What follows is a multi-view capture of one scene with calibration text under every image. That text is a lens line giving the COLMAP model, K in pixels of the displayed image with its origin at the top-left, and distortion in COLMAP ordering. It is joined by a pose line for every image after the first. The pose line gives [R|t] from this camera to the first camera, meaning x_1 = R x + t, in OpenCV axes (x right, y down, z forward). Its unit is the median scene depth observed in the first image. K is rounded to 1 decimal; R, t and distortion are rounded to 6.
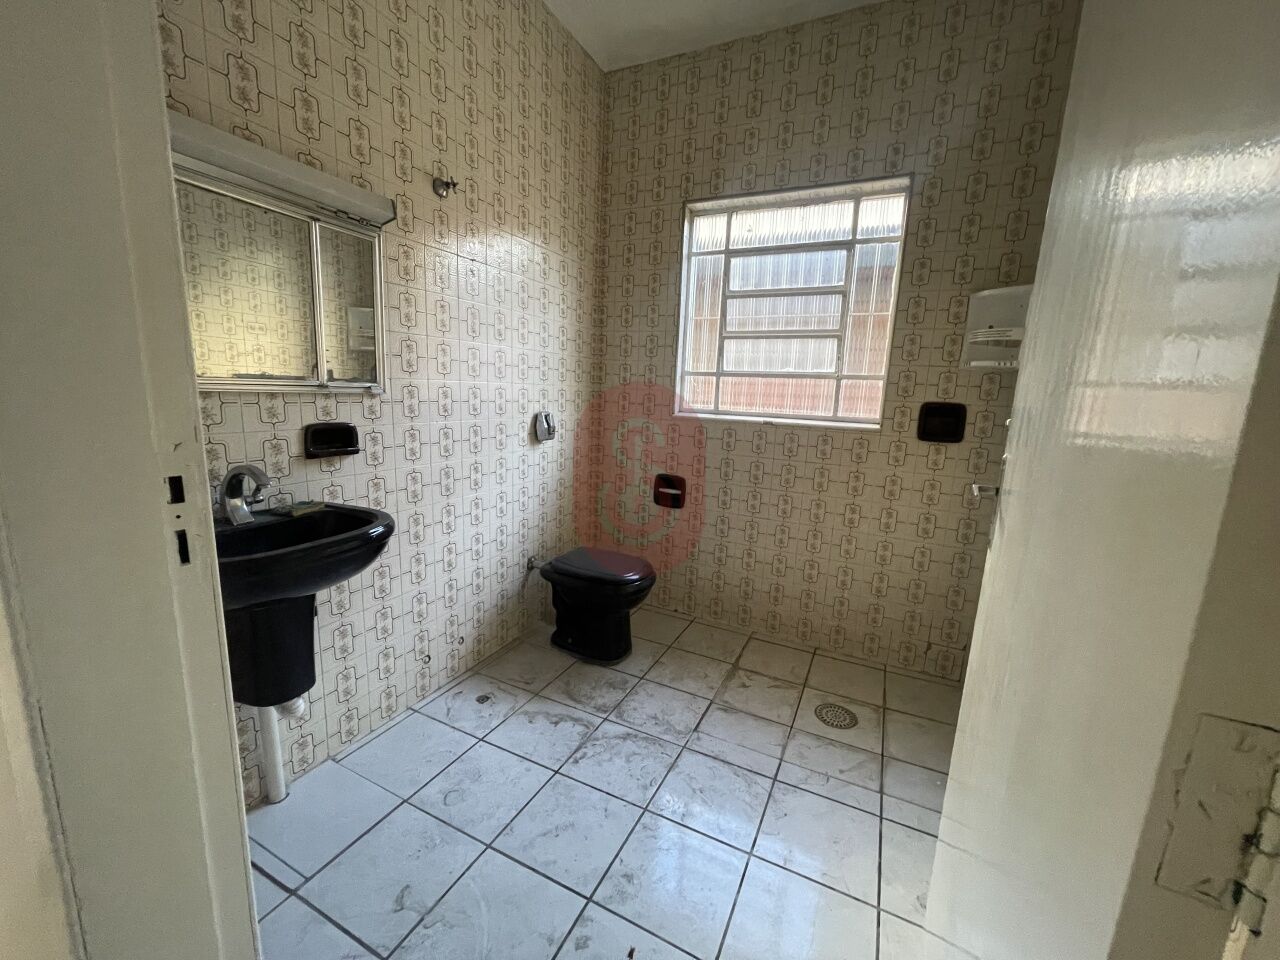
lens RADIAL K [[516.2, 0, 635.8], [0, 516.2, 484.6], [0, 0, 1]] dist [-0.002278, 0.000266]
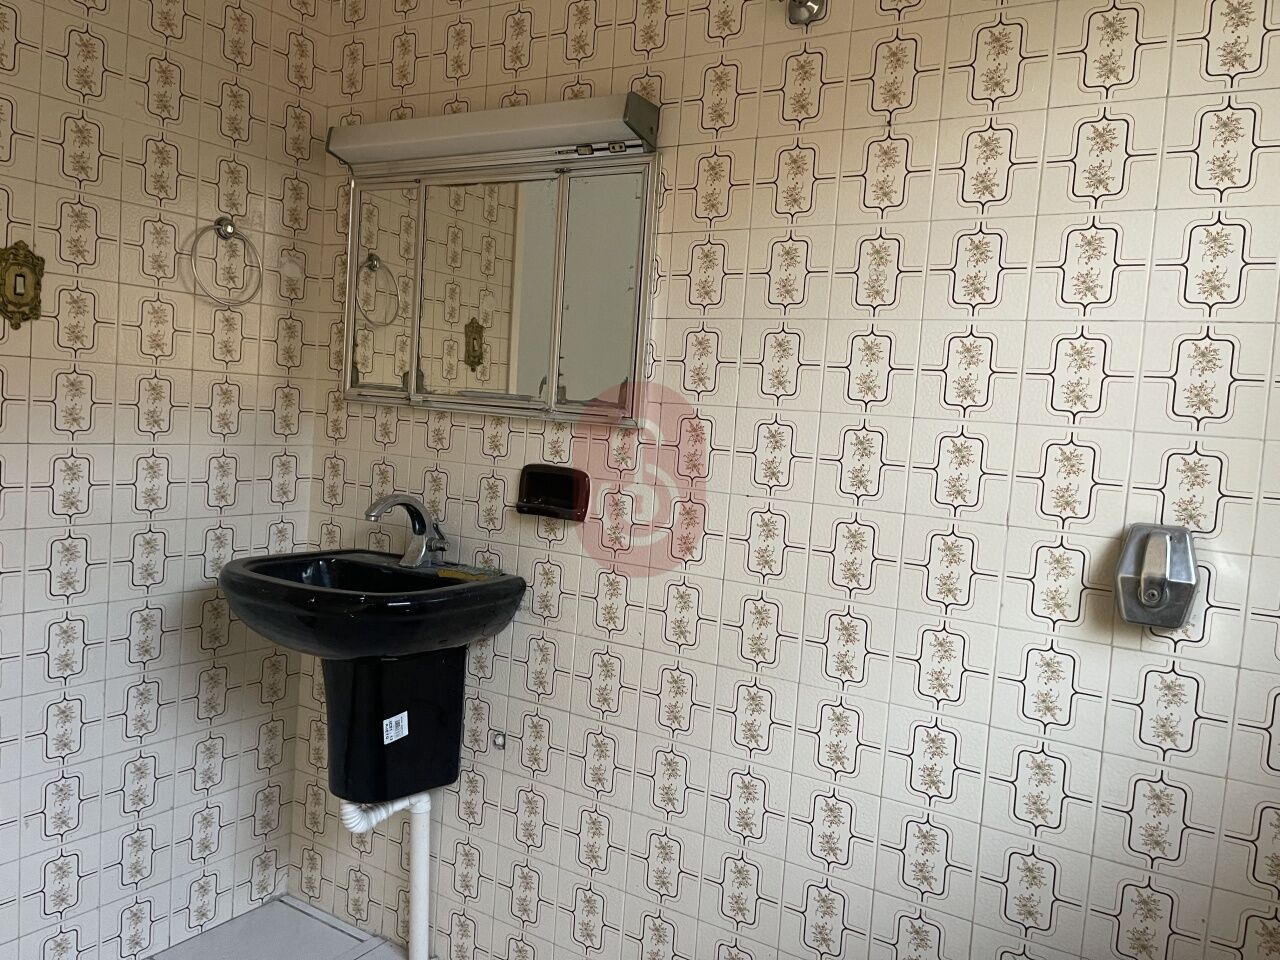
lens RADIAL K [[966.1, 0, 639.2], [0, 966.1, 476.1], [0, 0, 1]] dist [0.071183, -0.089286]
pose [[-0.093338, 0.022382, -0.995383, 0.617957], [-0.252784, 0.966455, 0.045435, -0.189965], [0.963010, 0.255858, -0.084550, 1.206887]]
